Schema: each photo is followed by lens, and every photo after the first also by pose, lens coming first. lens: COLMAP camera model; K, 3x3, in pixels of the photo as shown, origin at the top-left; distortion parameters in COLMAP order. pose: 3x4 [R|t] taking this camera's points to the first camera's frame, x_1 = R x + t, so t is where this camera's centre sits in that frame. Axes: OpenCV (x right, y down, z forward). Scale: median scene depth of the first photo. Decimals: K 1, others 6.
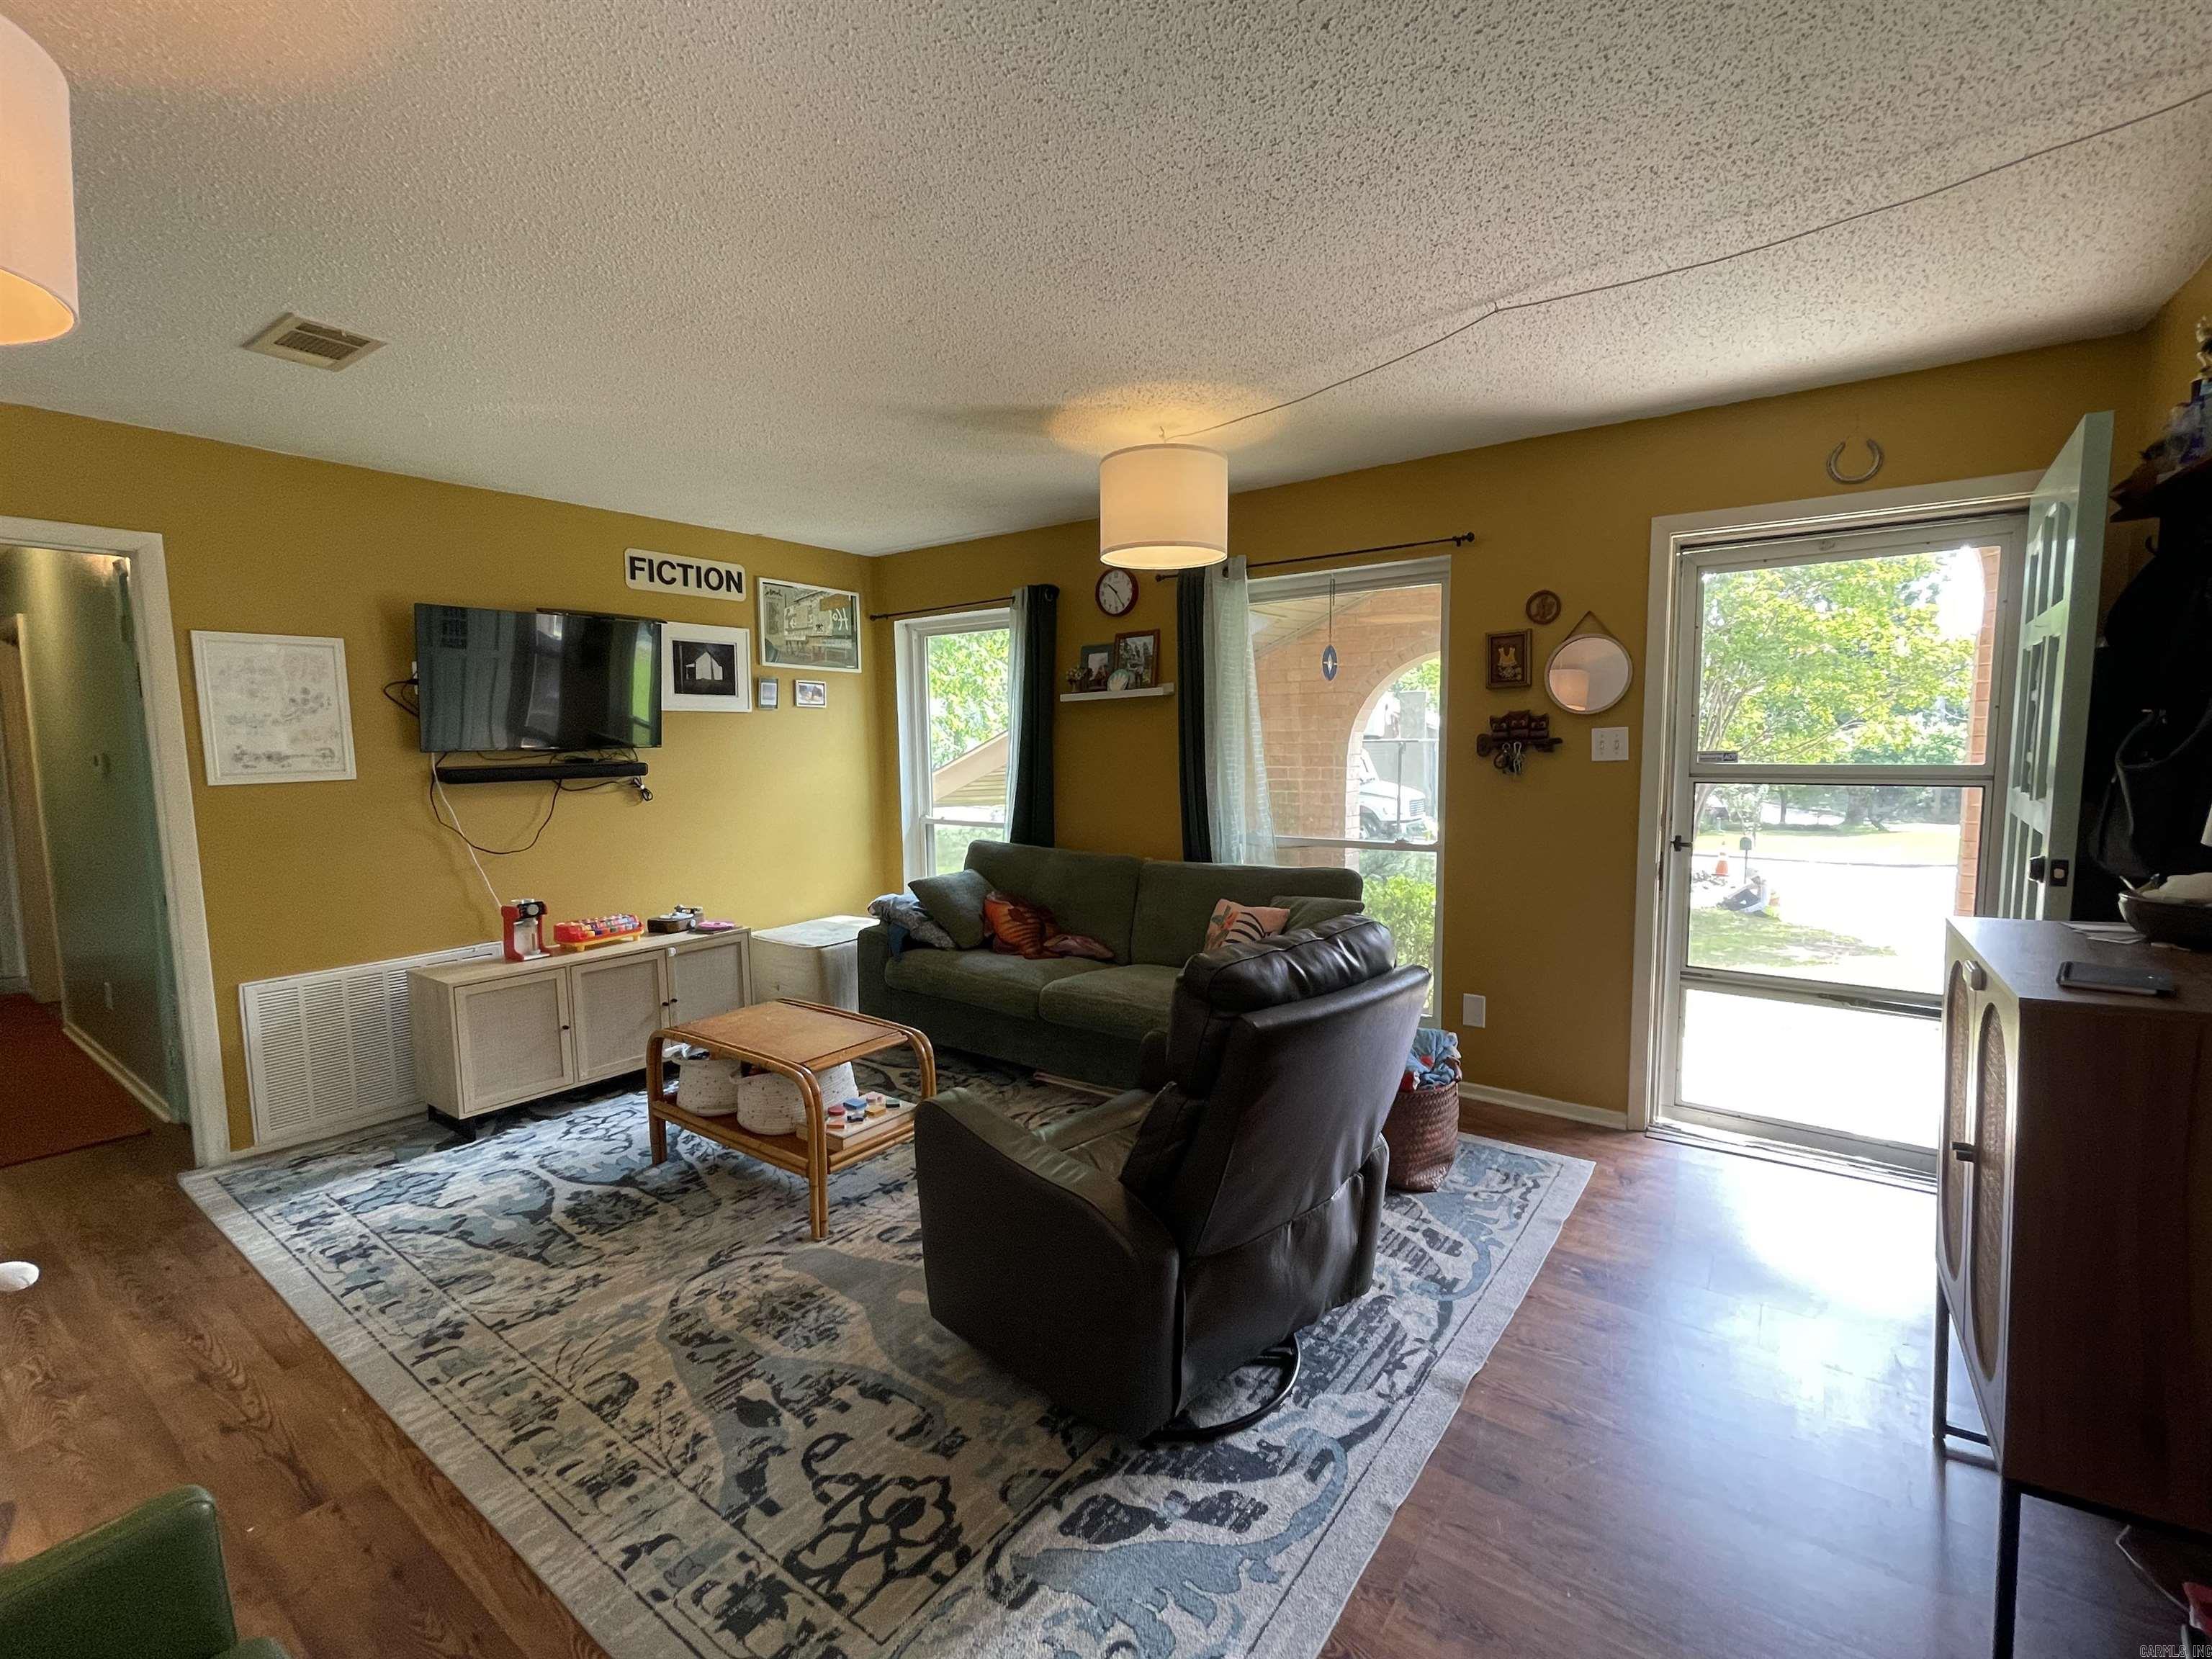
lens RADIAL K [[969.3, 0, 1106.0], [0, 969.3, 829.5], [0, 0, 1]] dist [-0.013275, 0.000152]
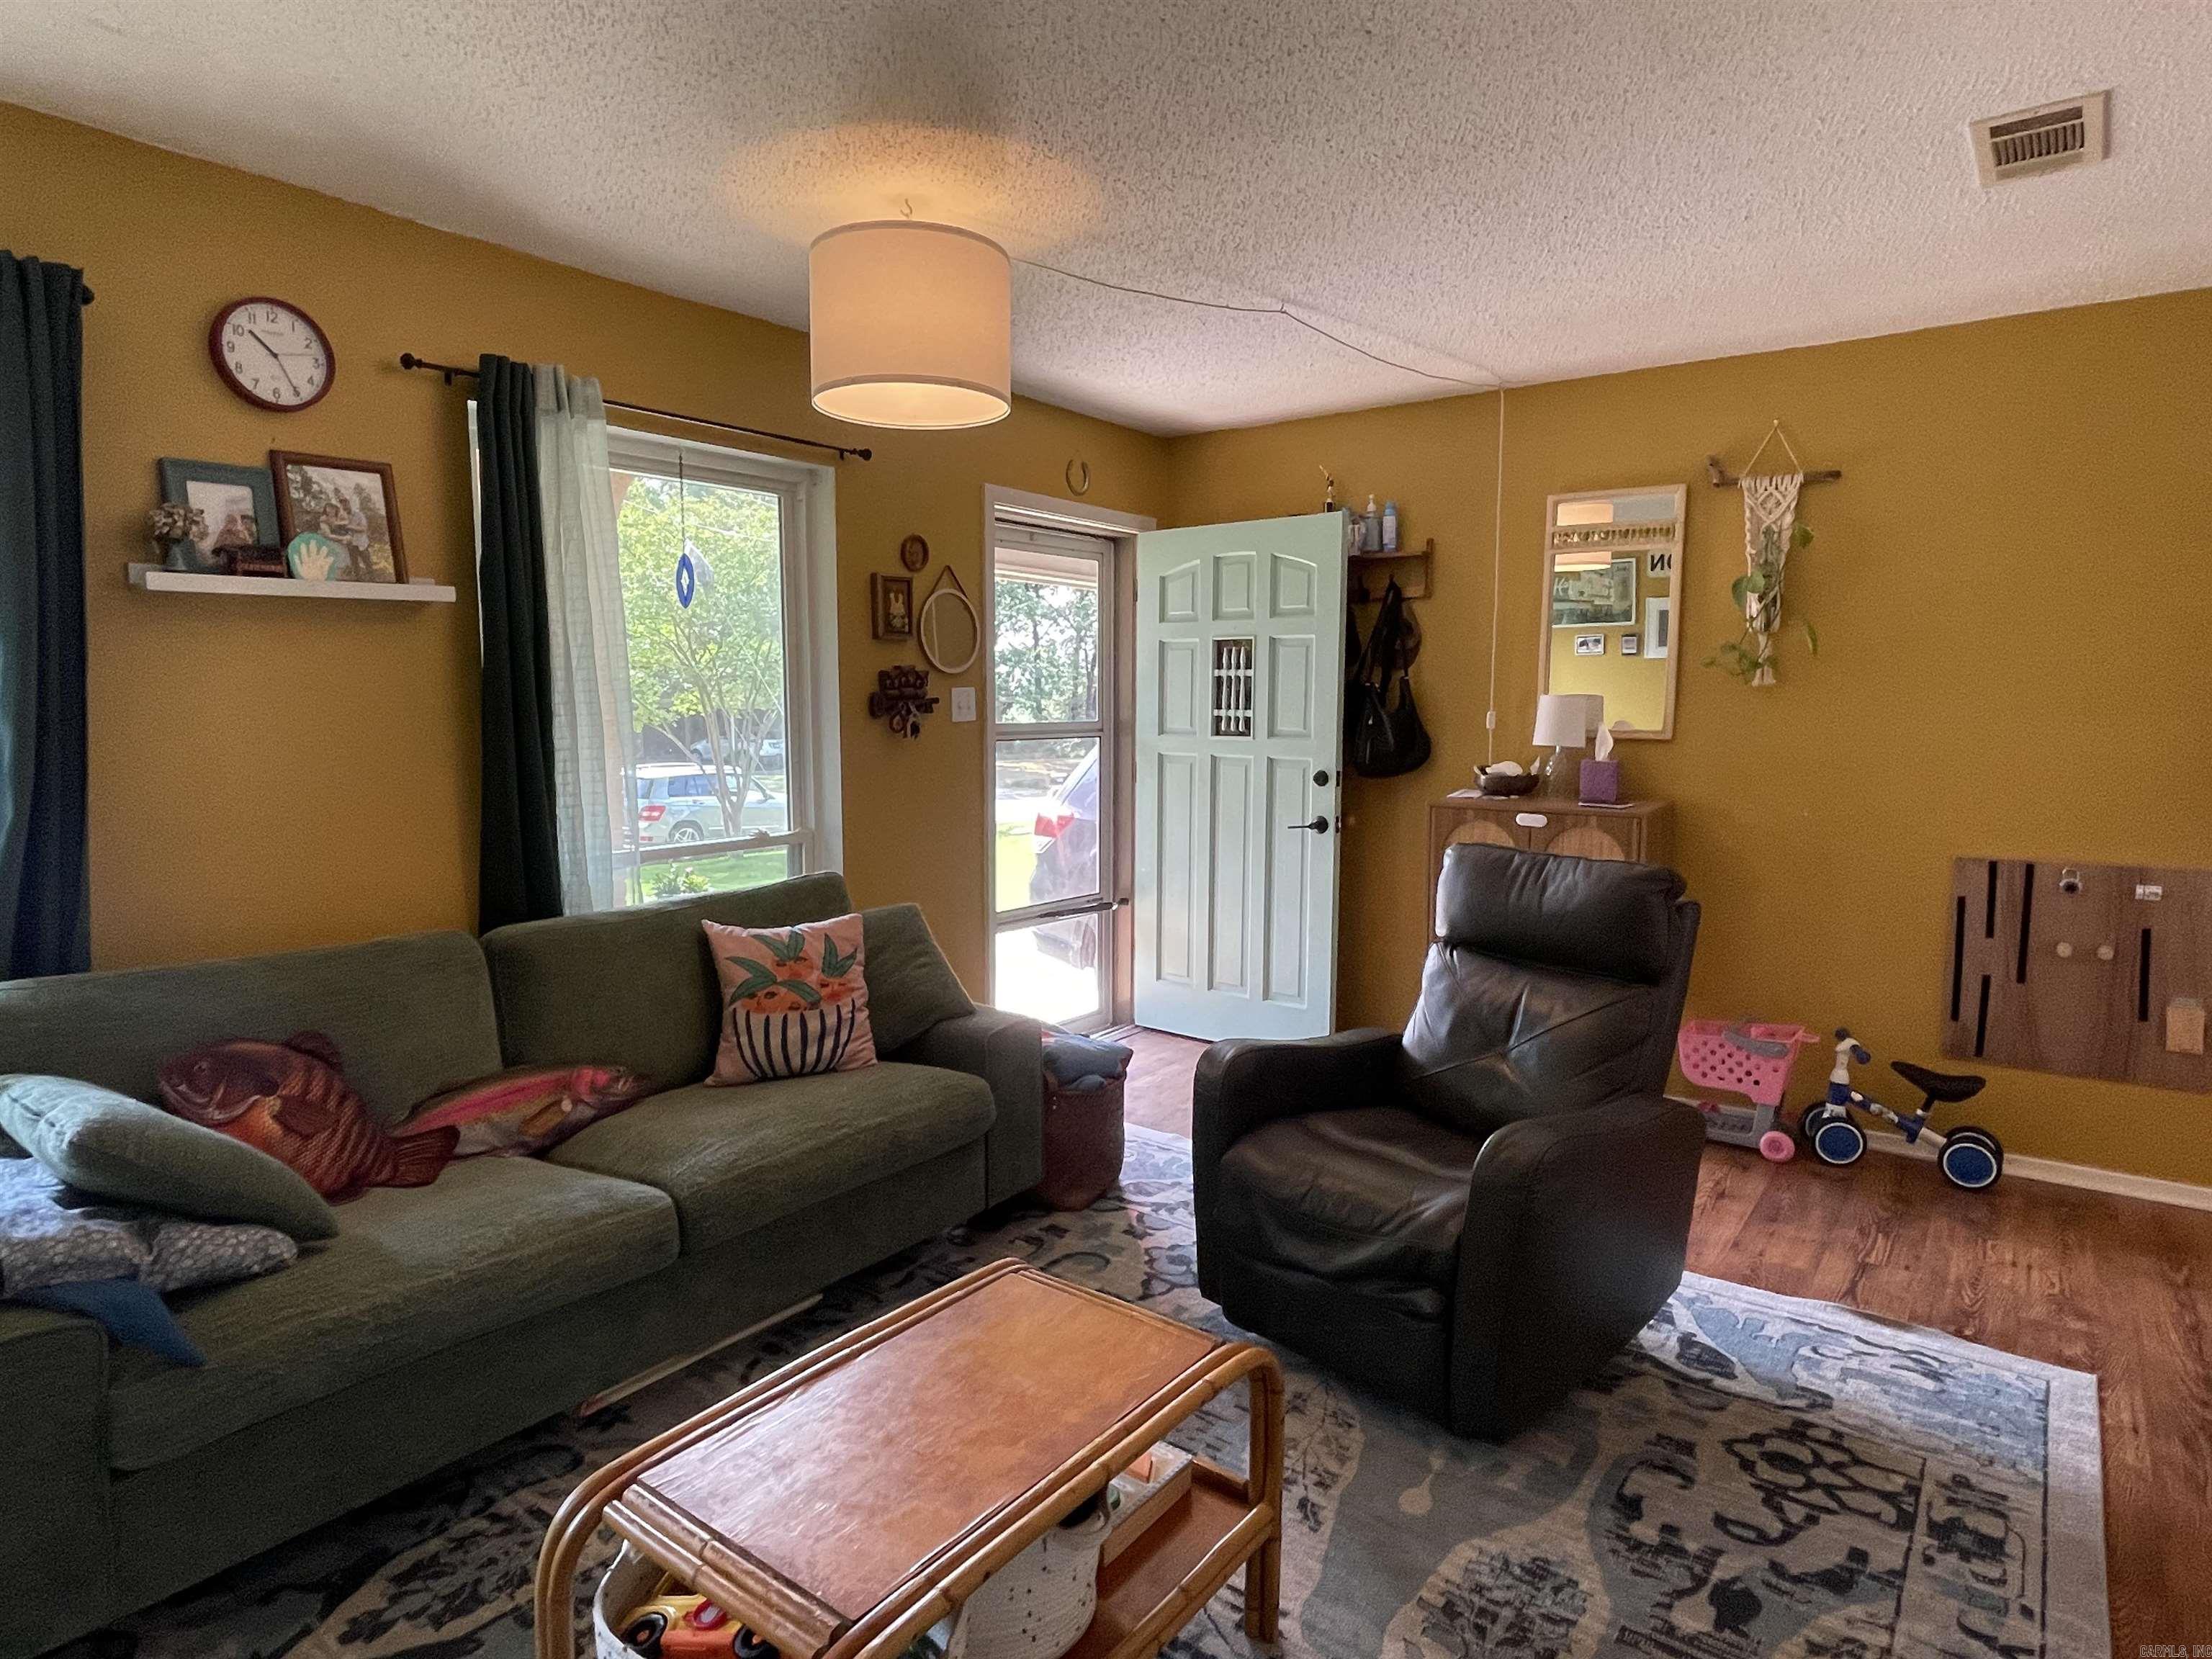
lens RADIAL K [[1254.0, 0, 1106.0], [0, 1254.0, 829.5], [0, 0, 1]] dist [-0.004687, -0.003095]
pose [[0.022323, -0.085772, 0.996065, -1.374544], [0.096990, 0.991799, 0.083231, -0.100282], [-0.995035, 0.094751, 0.030459, 1.517045]]
